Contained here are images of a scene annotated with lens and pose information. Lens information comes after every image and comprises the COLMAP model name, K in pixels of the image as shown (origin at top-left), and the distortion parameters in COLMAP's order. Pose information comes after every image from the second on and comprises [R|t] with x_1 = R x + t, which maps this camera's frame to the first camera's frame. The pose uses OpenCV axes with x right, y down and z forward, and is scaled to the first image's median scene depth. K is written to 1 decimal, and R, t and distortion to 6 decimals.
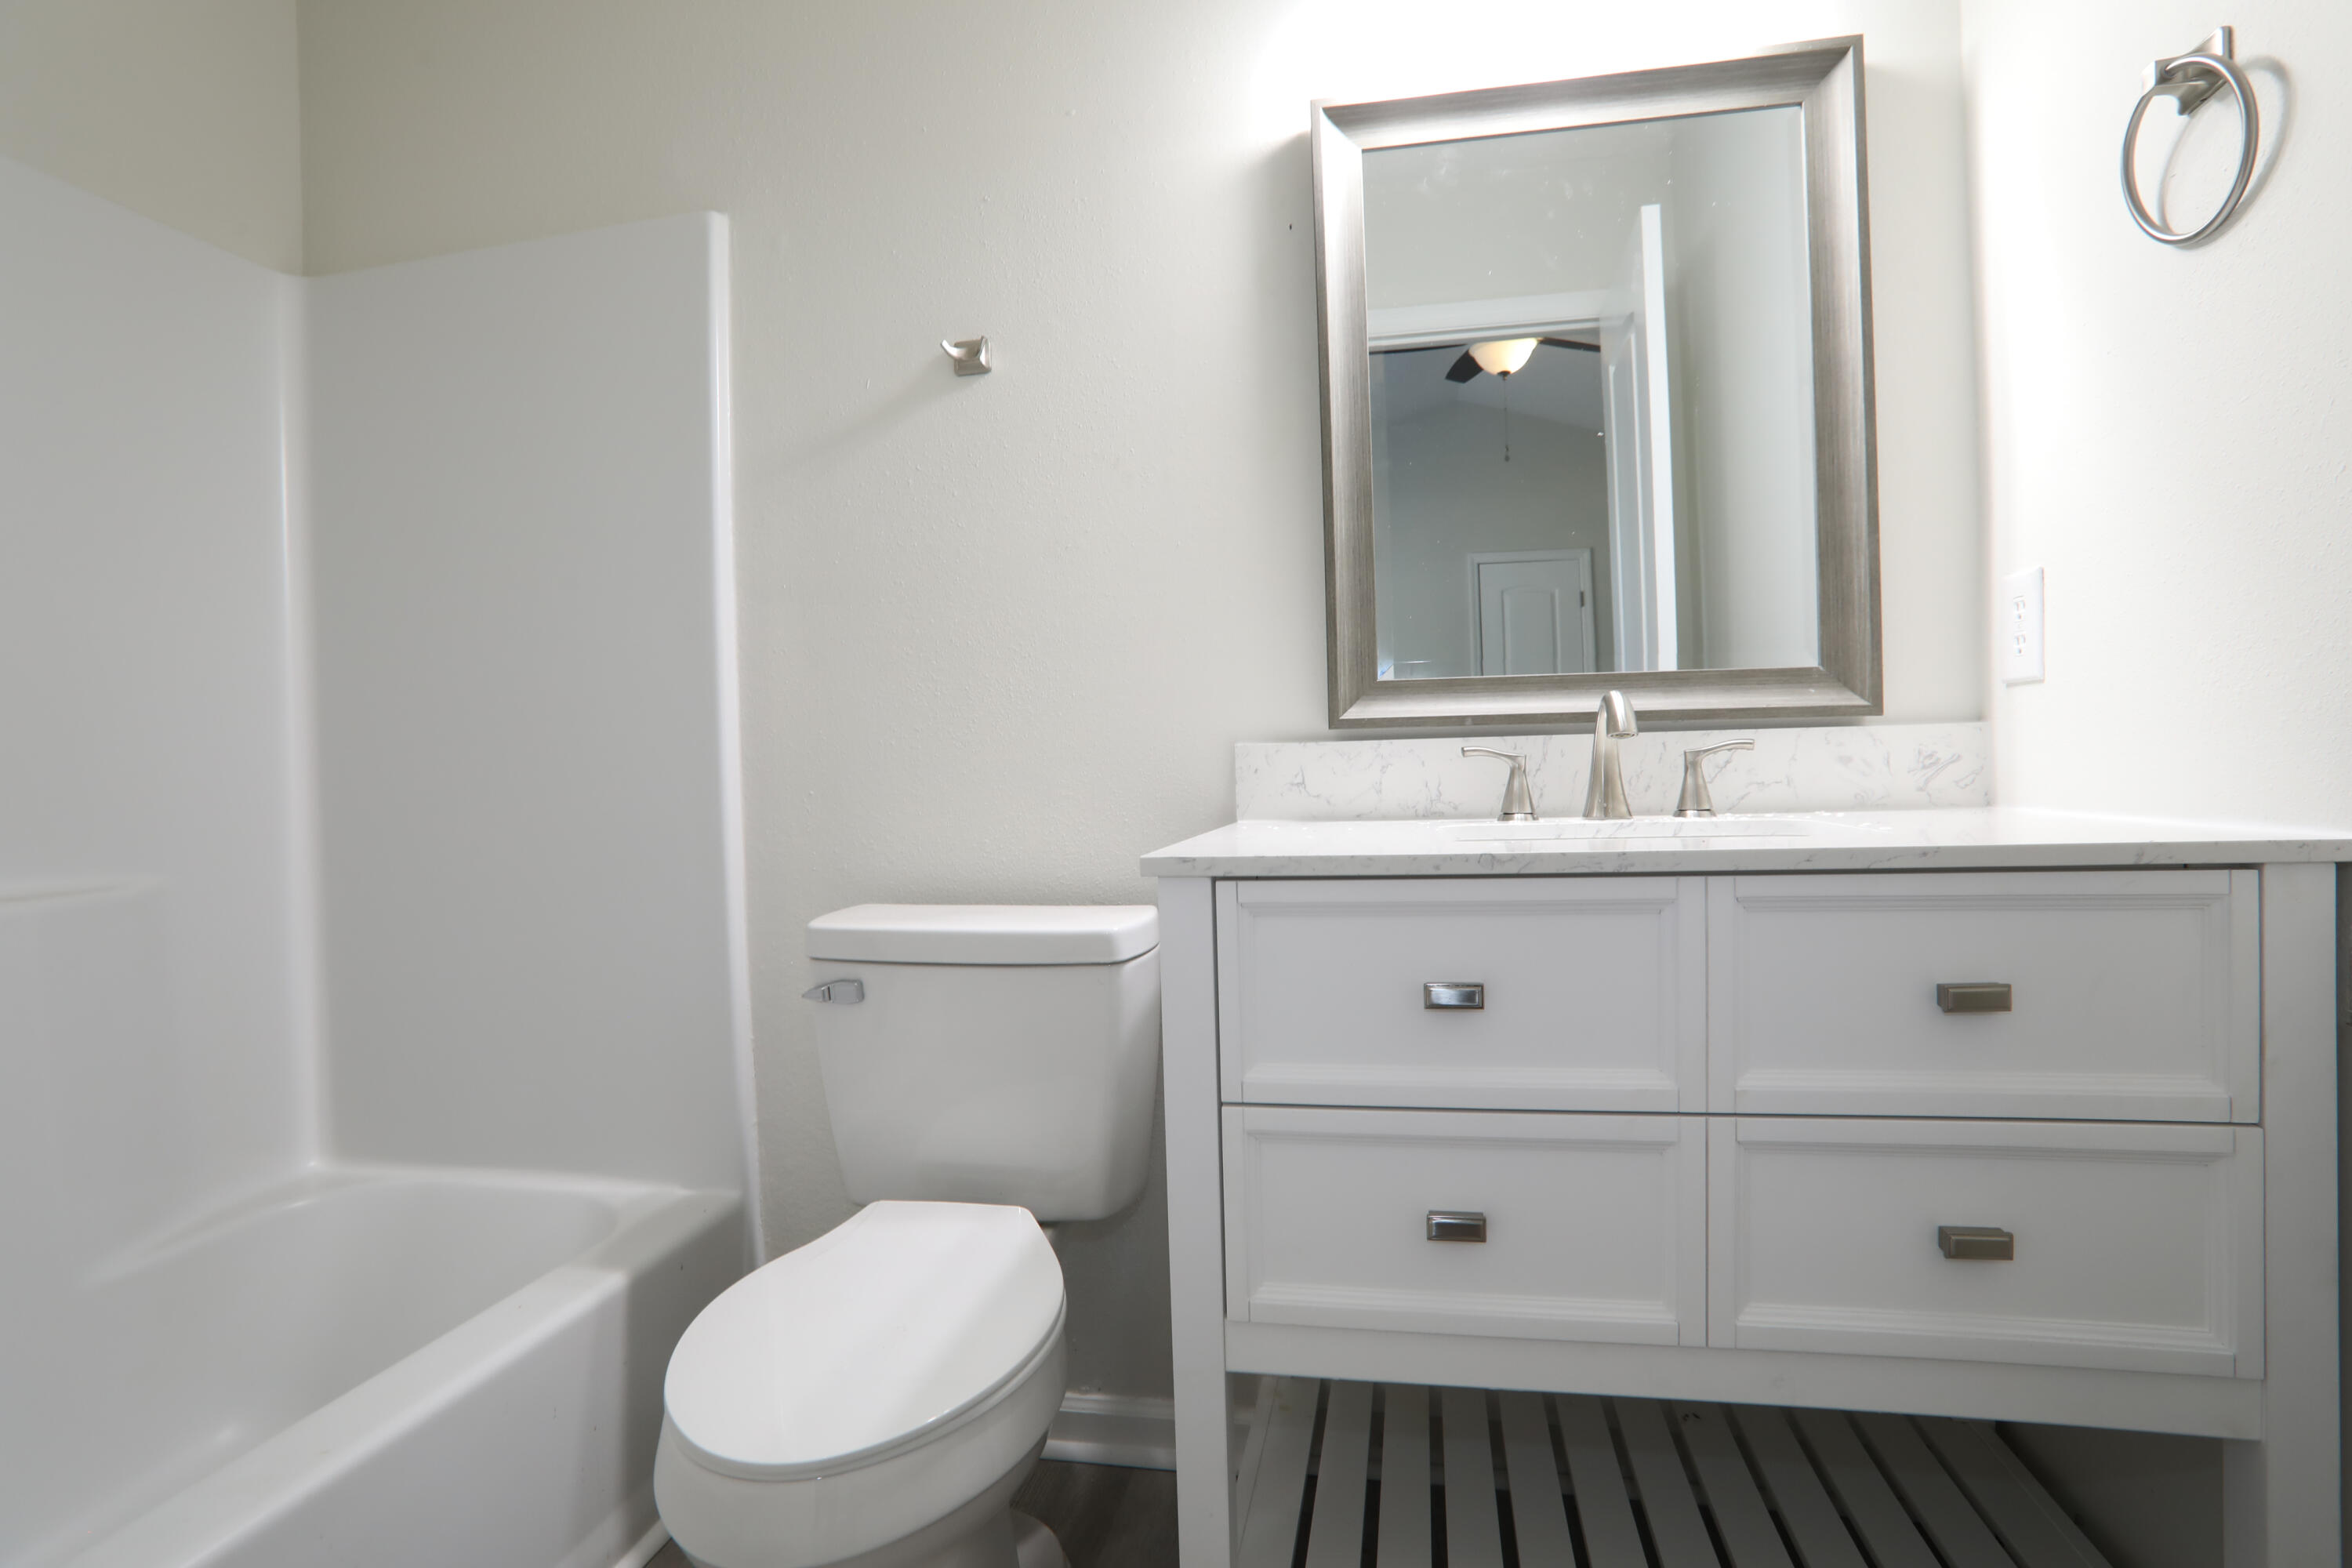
lens RADIAL K [[1241.1, 0, 1176.0], [0, 1241.1, 784.0], [0, 0, 1]] dist [-0.000756, -0.000048]
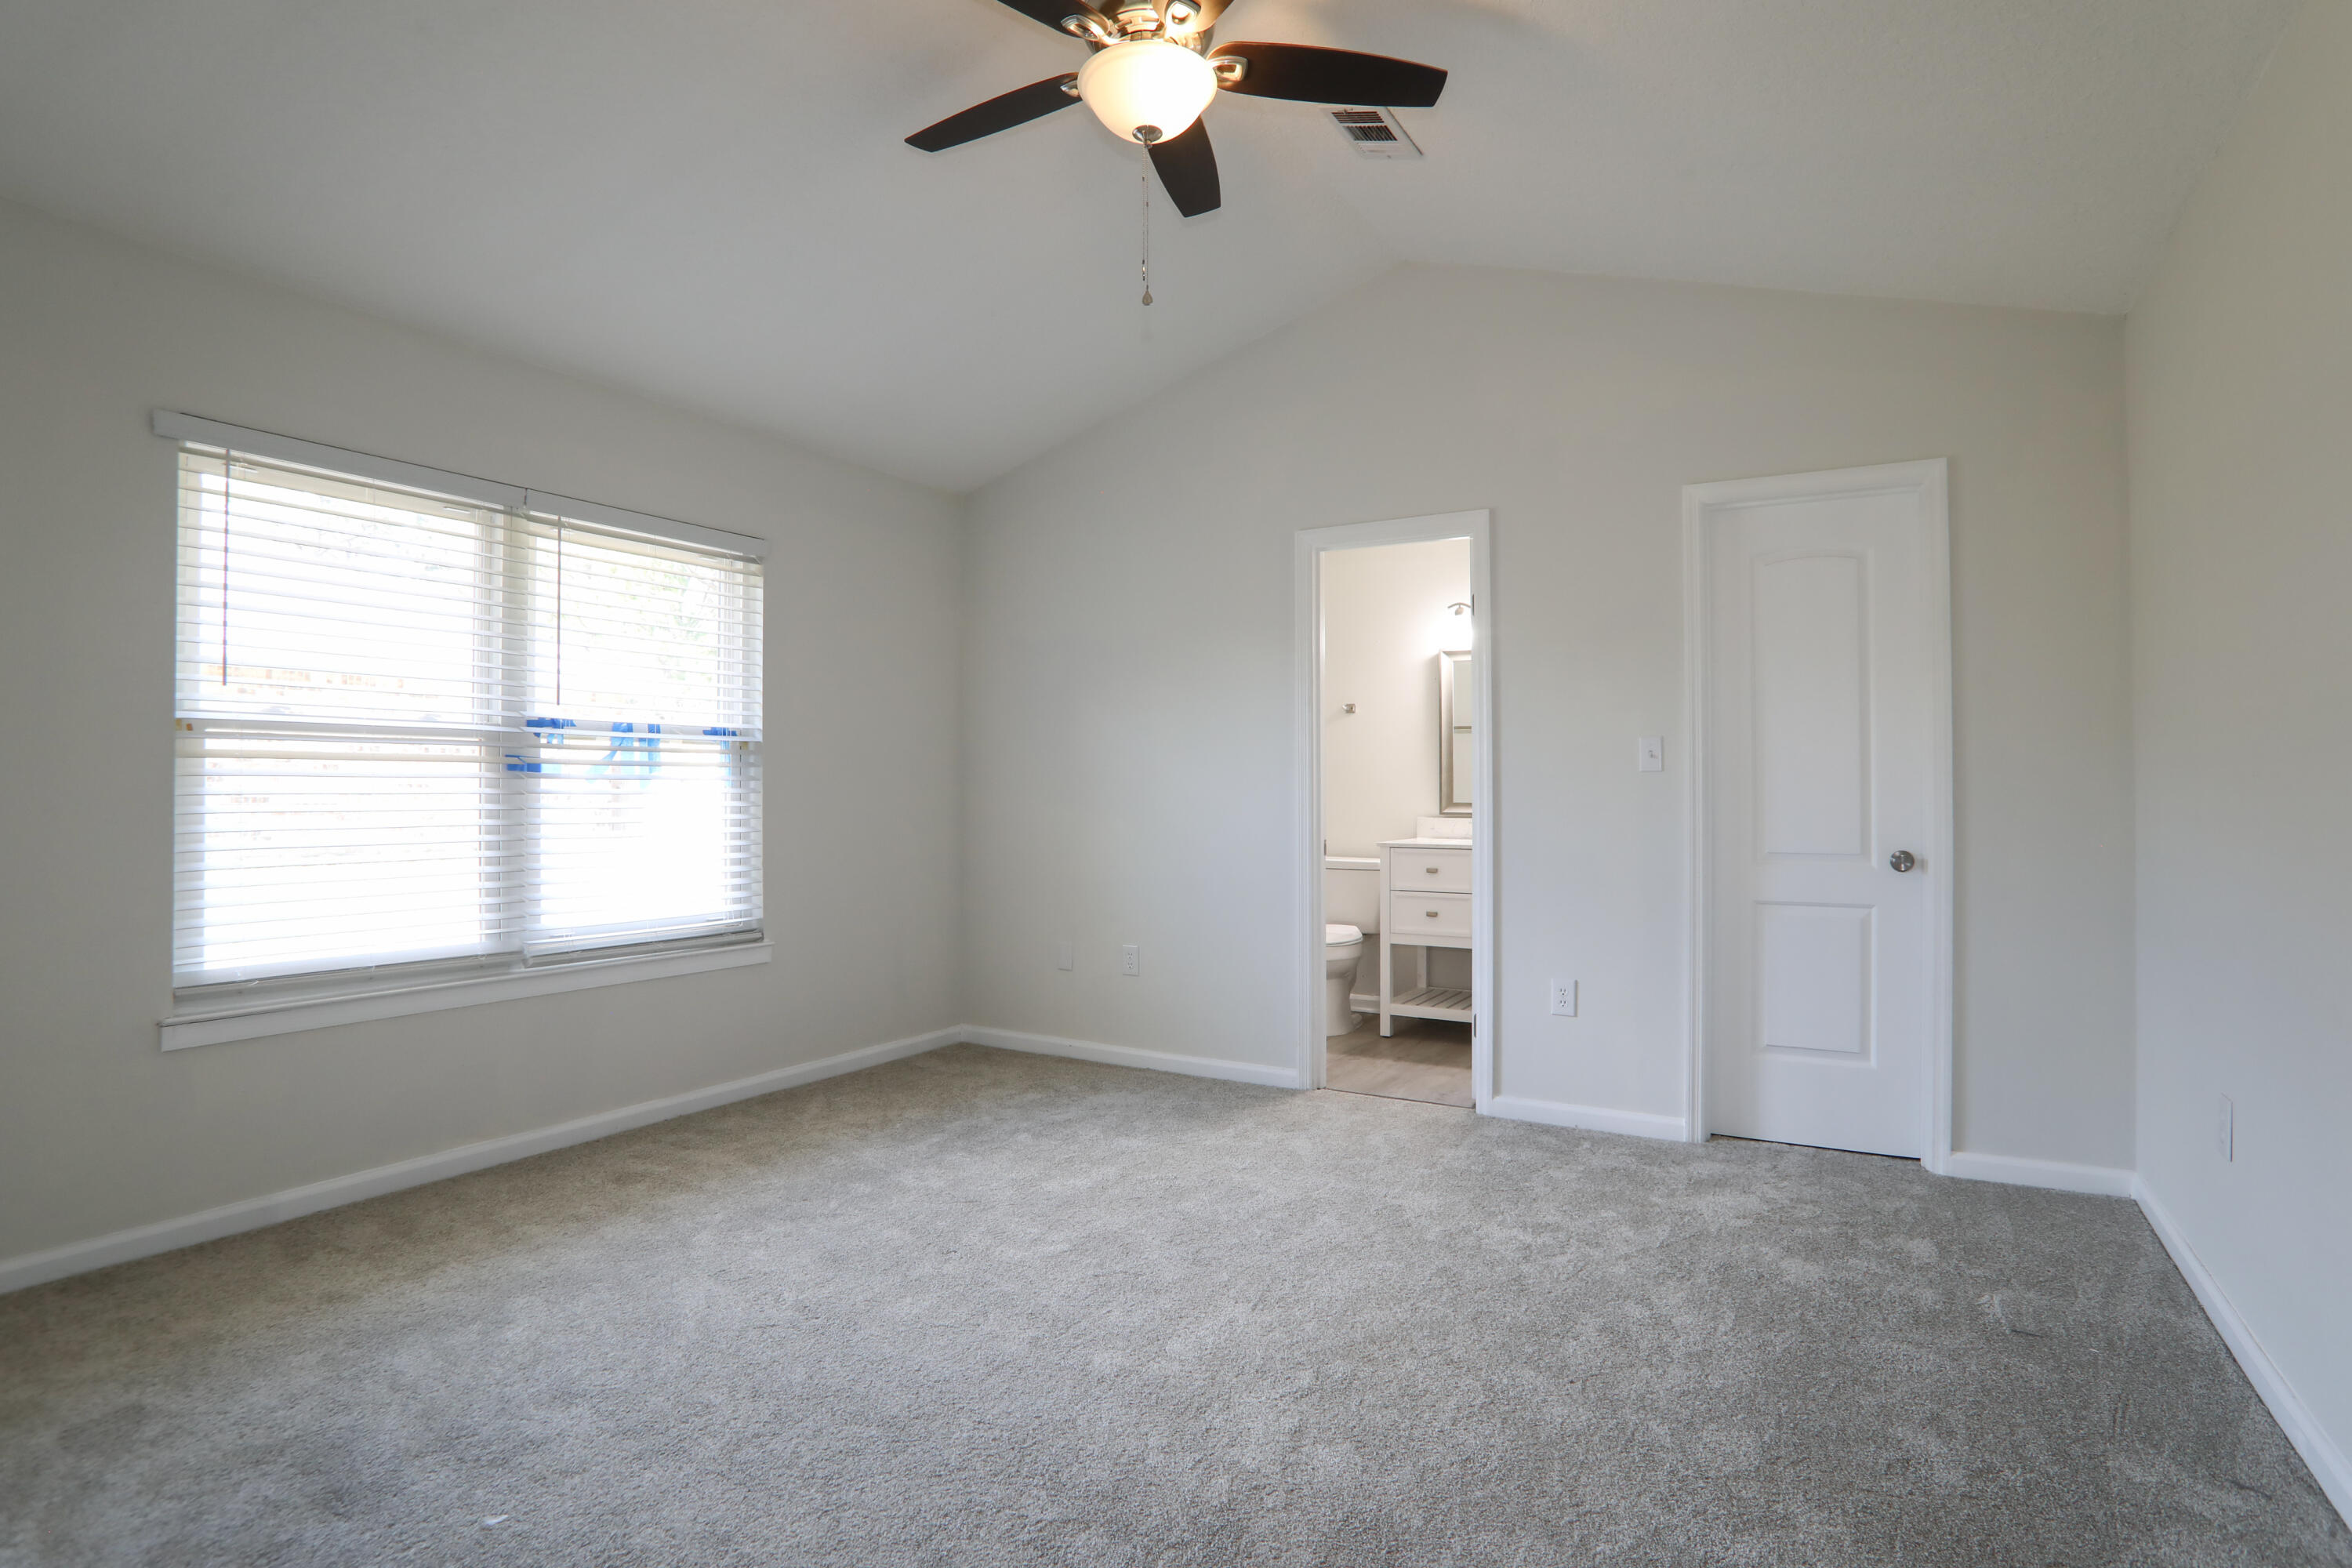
lens RADIAL K [[1241.1, 0, 1176.0], [0, 1241.1, 784.0], [0, 0, 1]] dist [-0.000756, -0.000048]
pose [[0.940620, 0.006133, -0.339406, 0.659400], [-0.012041, 0.999810, -0.015304, -0.069251], [0.339248, 0.018482, 0.940515, -2.898099]]
